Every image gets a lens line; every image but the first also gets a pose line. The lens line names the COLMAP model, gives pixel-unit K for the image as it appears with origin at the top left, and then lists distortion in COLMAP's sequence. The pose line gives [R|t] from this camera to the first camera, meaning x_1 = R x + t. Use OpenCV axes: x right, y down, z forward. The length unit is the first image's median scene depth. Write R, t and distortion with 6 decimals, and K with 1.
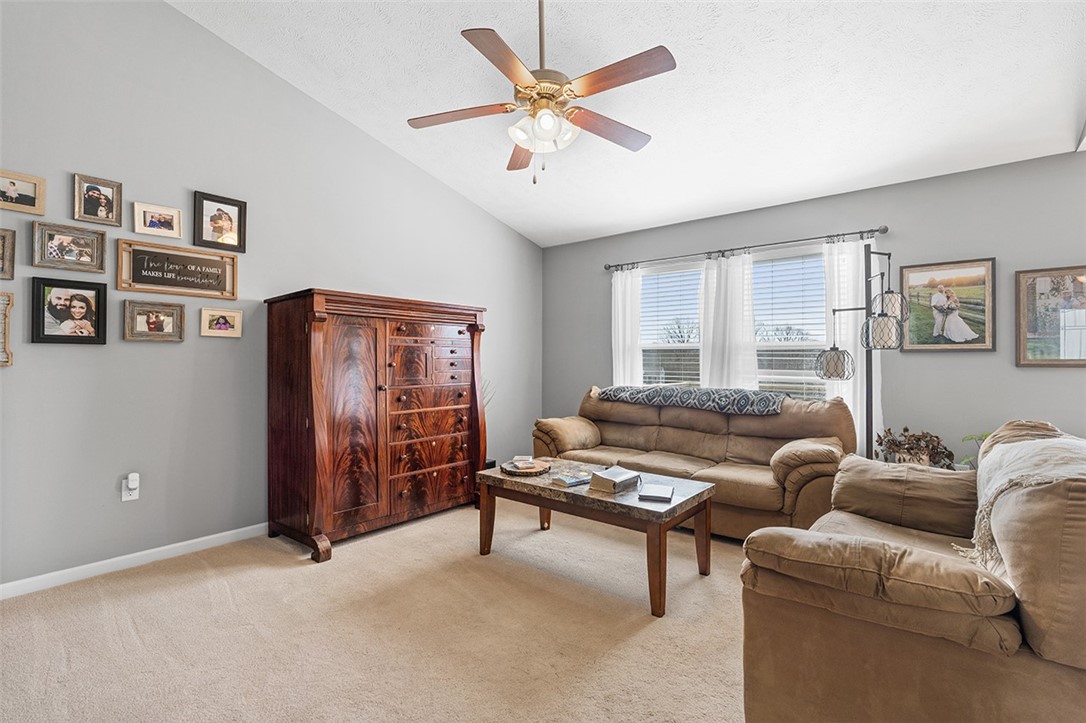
lens RADIAL K [[496.1, 0, 543.8], [0, 496.1, 358.9], [0, 0, 1]] dist [-0.000857, 0.000633]
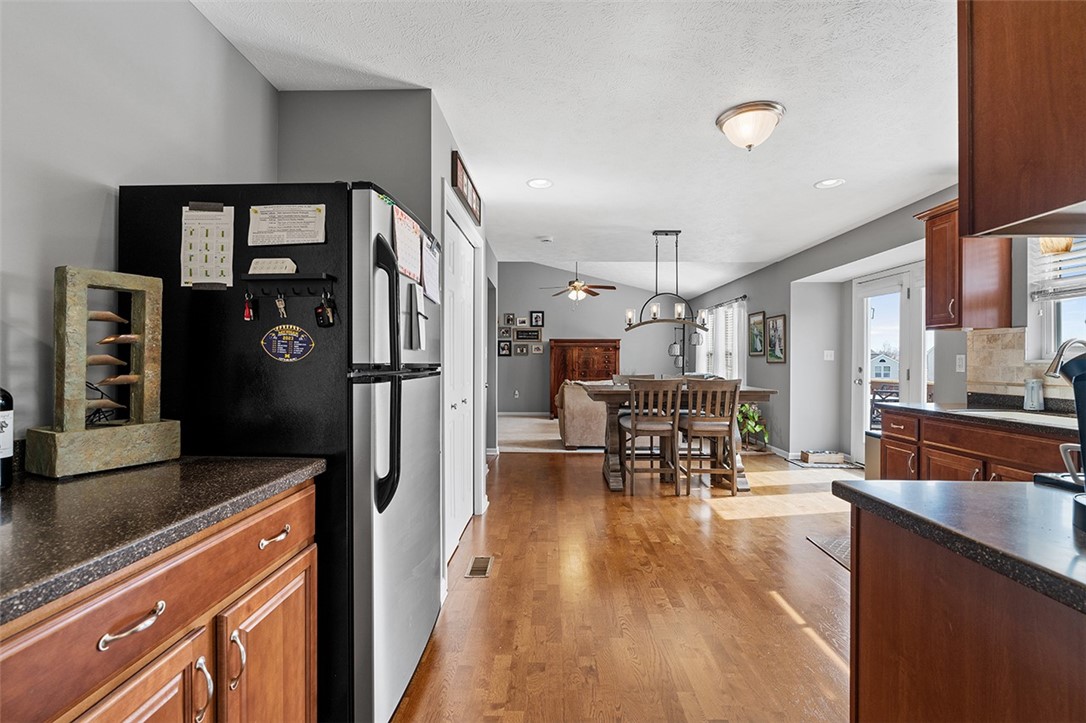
lens RADIAL K [[496.1, 0, 548.5], [0, 496.1, 367.5], [0, 0, 1]] dist [-0.000857, 0.000633]
pose [[0.630520, 0.009672, -0.776113, 2.007580], [0.002799, 0.999888, 0.014735, 0.001282], [0.776168, -0.011463, 0.630422, -1.055723]]
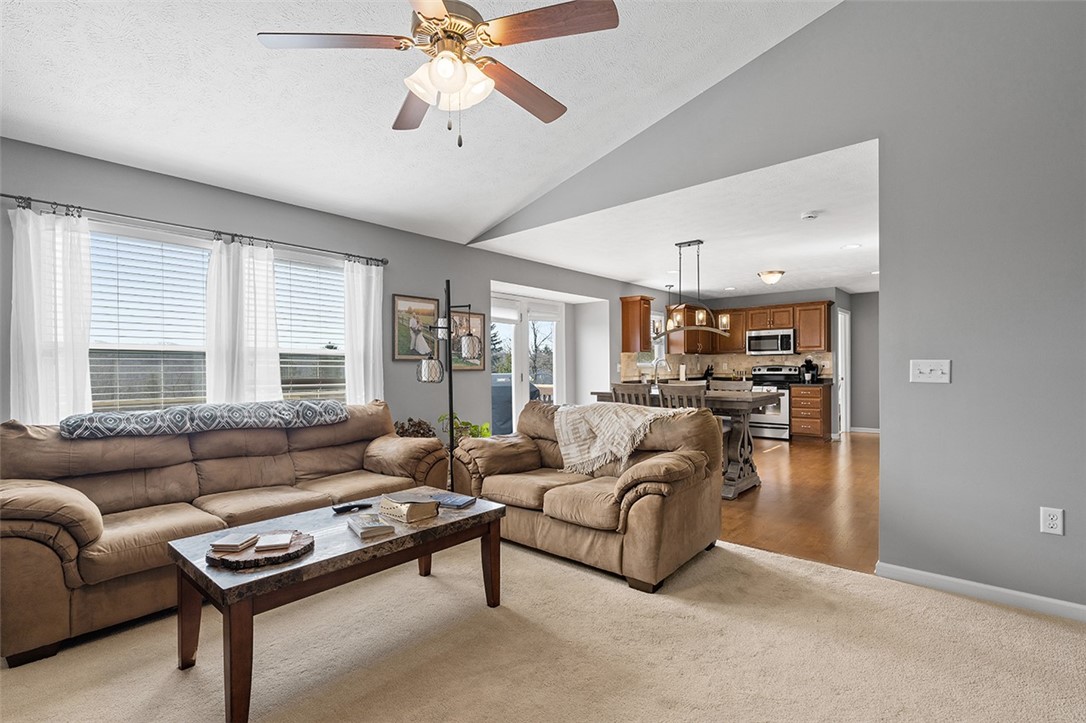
lens RADIAL K [[496.1, 0, 551.6], [0, 496.1, 376.3], [0, 0, 1]] dist [-0.000857, 0.000633]
pose [[0.027481, -0.022348, 0.999372, -0.611829], [0.003098, 0.999747, 0.022271, -0.001384], [-0.999618, 0.002484, 0.027543, 0.624621]]
